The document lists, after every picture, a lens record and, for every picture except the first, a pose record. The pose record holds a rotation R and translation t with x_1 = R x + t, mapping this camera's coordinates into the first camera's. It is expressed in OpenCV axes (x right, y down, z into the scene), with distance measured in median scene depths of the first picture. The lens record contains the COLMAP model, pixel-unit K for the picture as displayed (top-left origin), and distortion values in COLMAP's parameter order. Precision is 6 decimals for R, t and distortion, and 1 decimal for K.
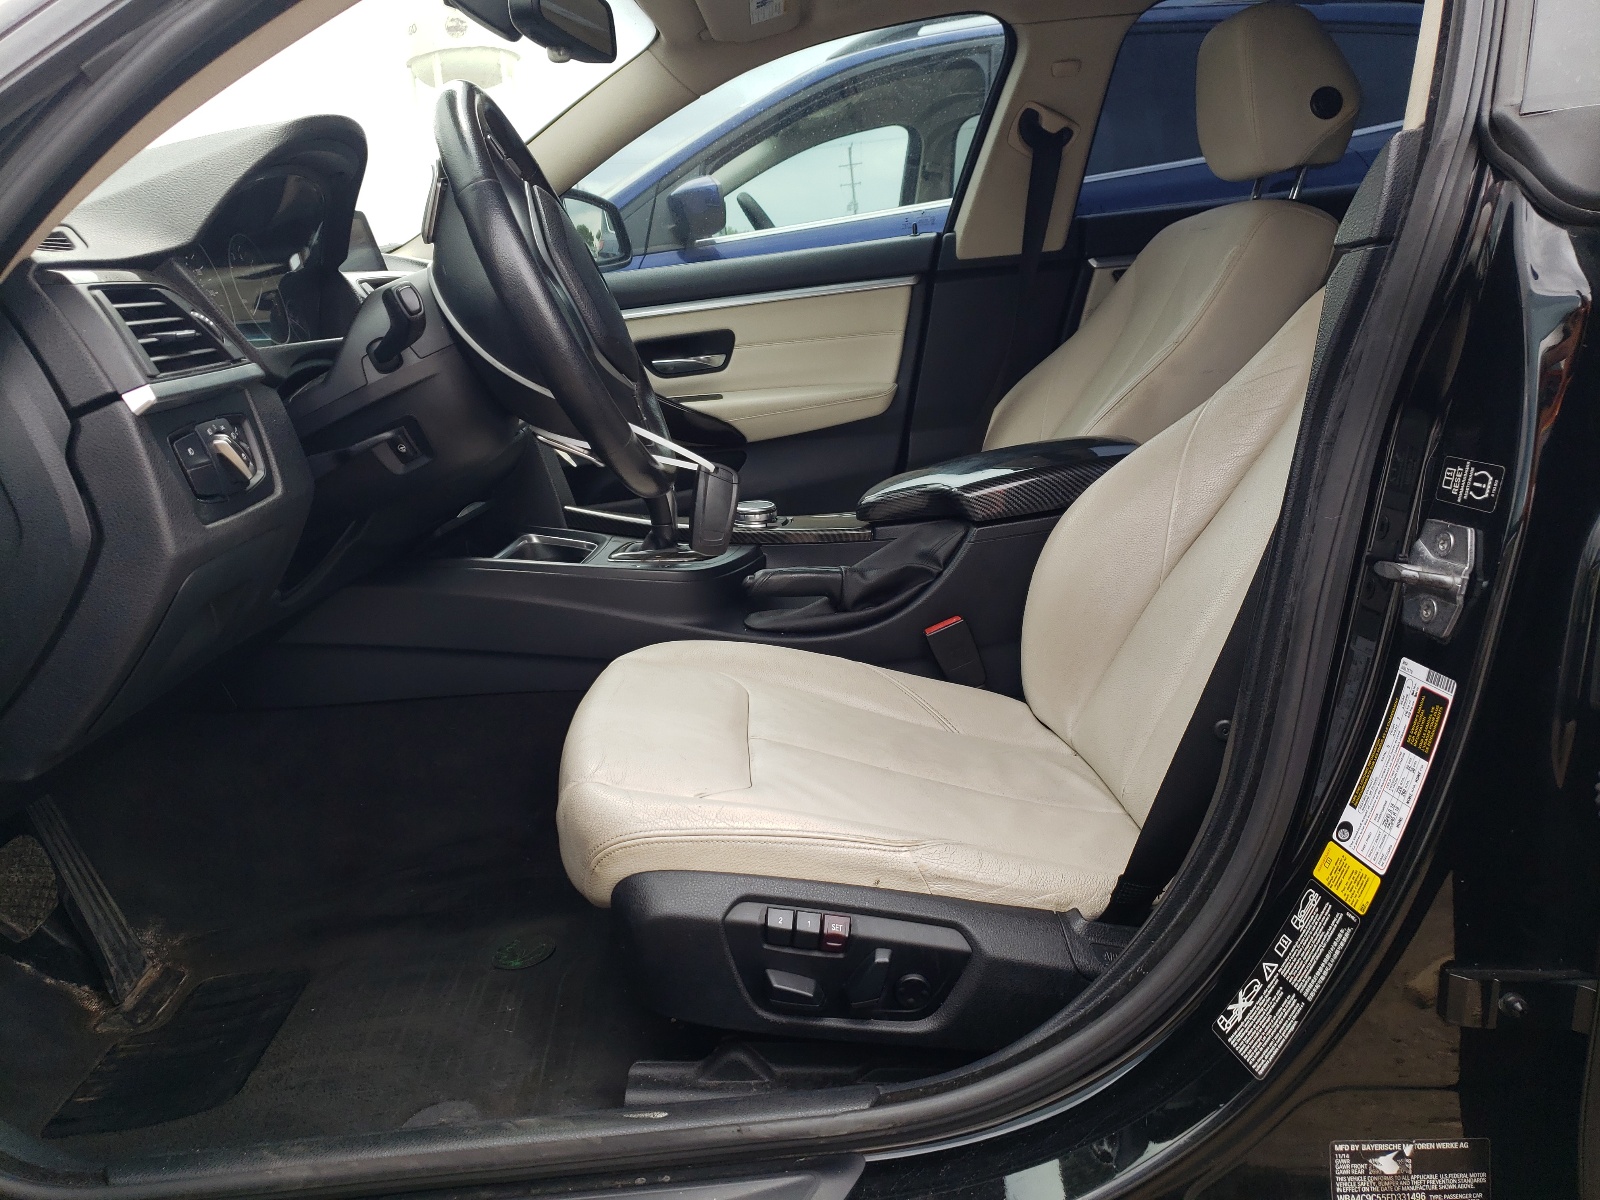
lens RADIAL K [[1214.1, 0, 799.0], [0, 1214.1, 601.1], [0, 0, 1]] dist [0.003750, -0.000241]
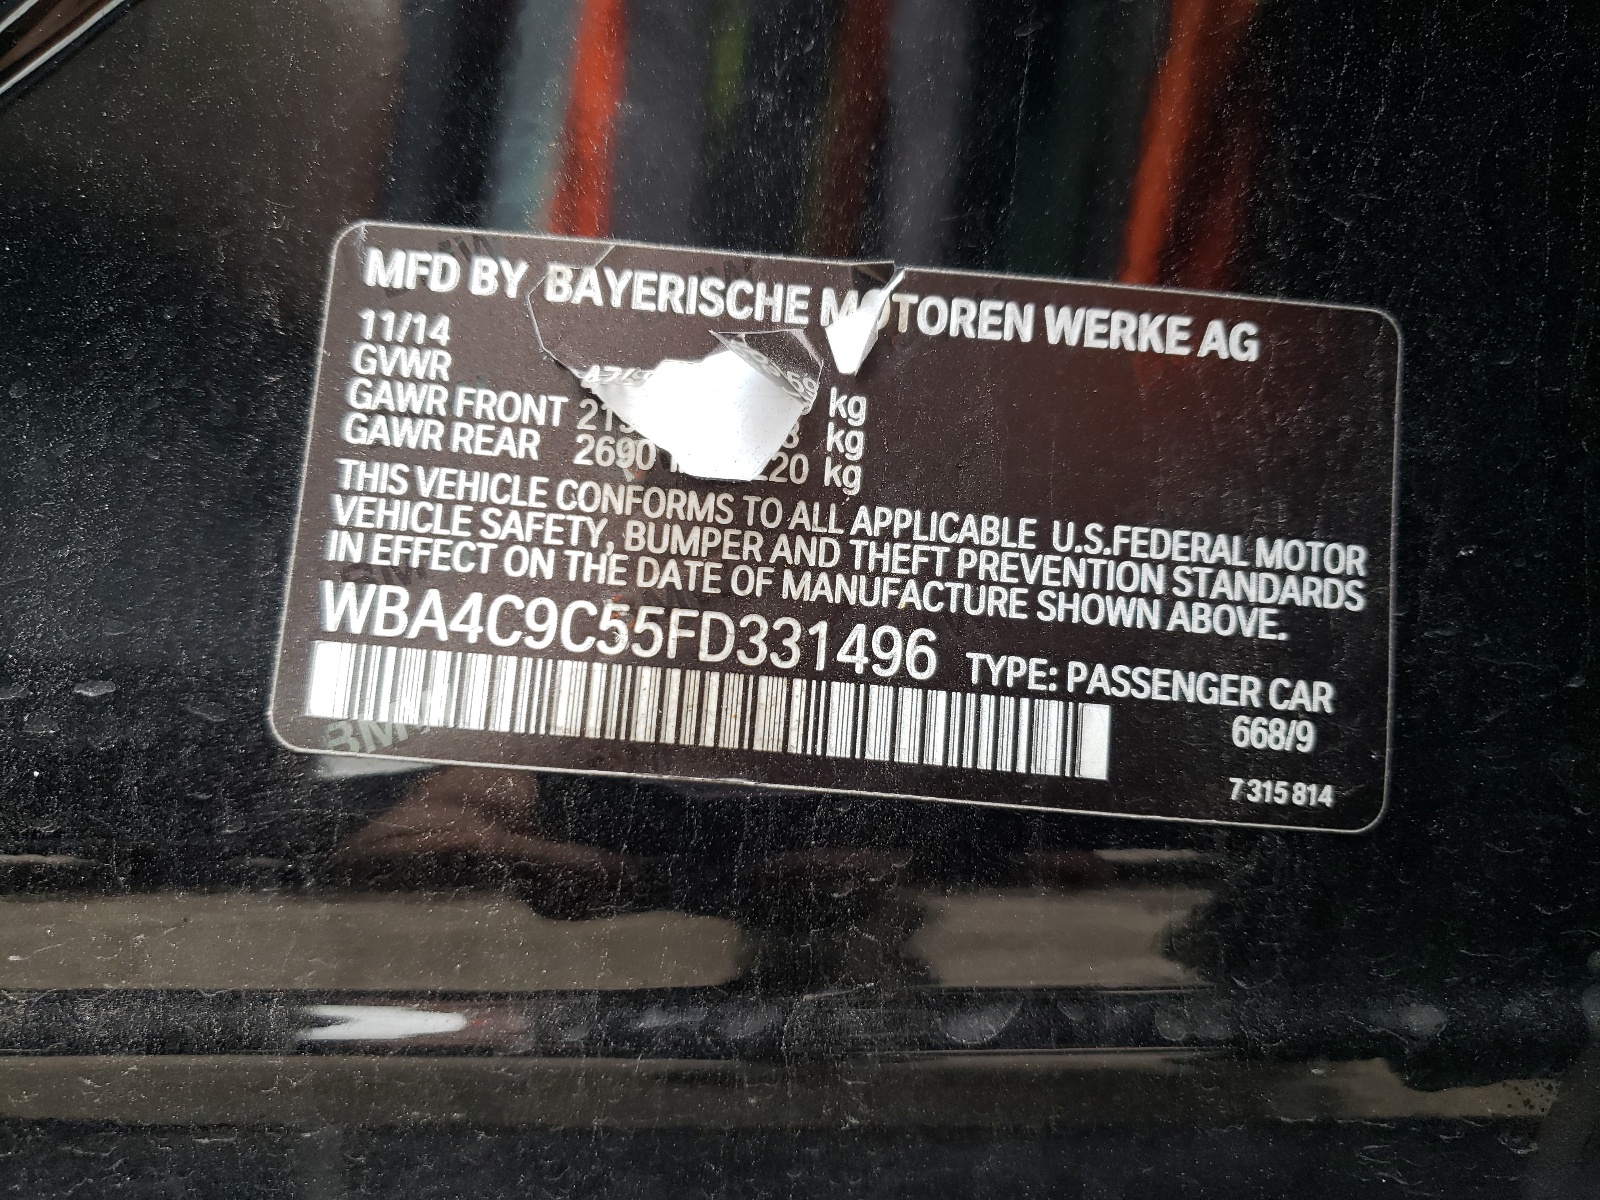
lens RADIAL K [[1214.1, 0, 801.1], [0, 1214.1, 598.8], [0, 0, 1]] dist [0.003750, -0.000241]
pose [[0.993887, 0.110108, 0.008067, 0.496796], [-0.108574, 0.988053, -0.109377, 0.499828], [-0.020014, 0.107832, 0.993968, 0.857211]]
